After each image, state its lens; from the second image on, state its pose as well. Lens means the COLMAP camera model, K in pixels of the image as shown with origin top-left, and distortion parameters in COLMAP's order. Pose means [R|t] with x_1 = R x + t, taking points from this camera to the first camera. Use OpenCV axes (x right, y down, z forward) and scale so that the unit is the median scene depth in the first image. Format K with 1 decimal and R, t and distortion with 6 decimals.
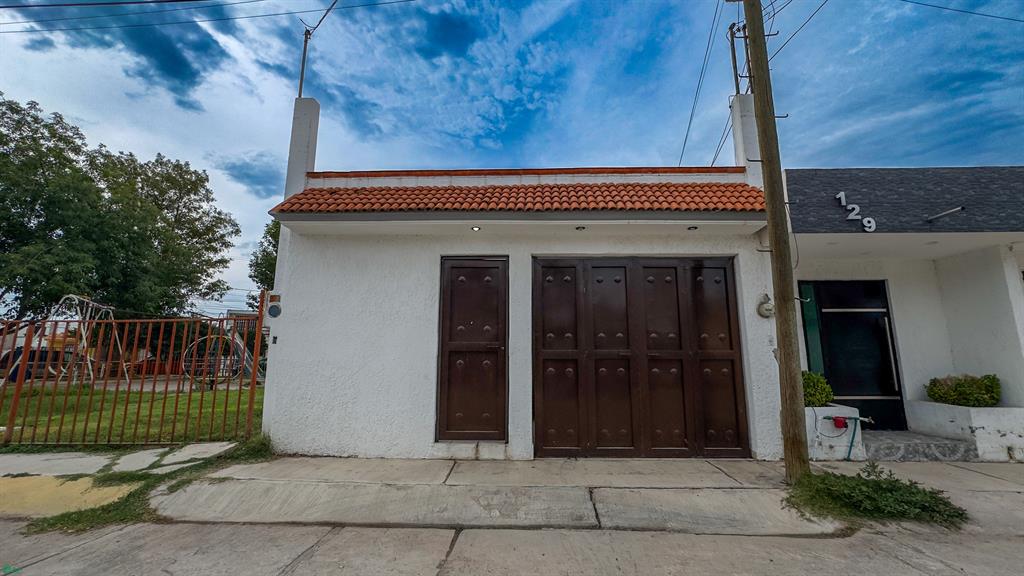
lens RADIAL K [[422.1, 0, 494.9], [0, 422.1, 292.7], [0, 0, 1]] dist [-0.014796, 0.001397]
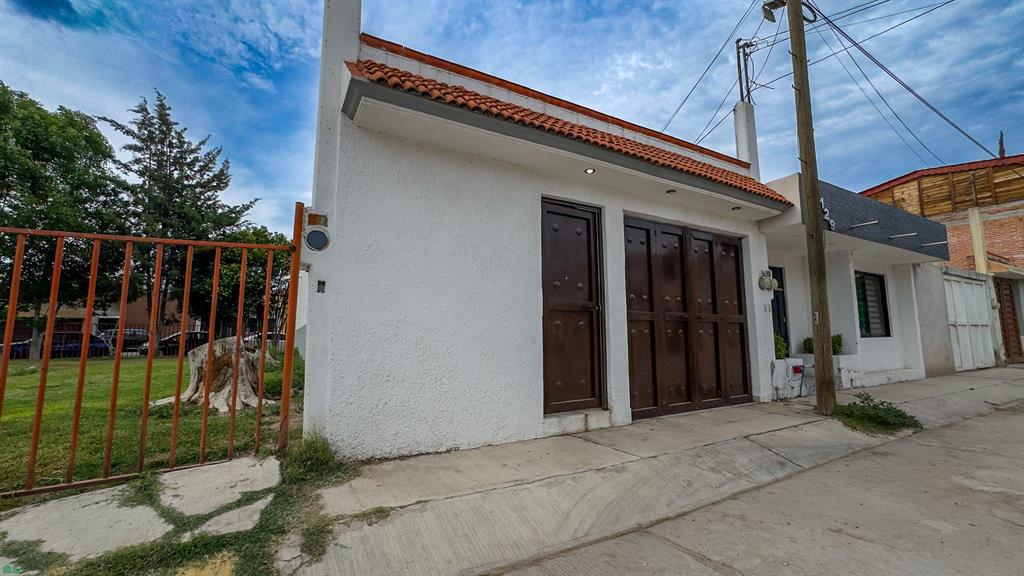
lens RADIAL K [[422.1, 0, 511.4], [0, 422.1, 288.0], [0, 0, 1]] dist [-0.014796, 0.001397]
pose [[0.847636, 0.050567, 0.528163, -0.615909], [-0.074520, 0.996927, 0.024149, 0.079153], [-0.525319, -0.059828, 0.848799, 0.321503]]
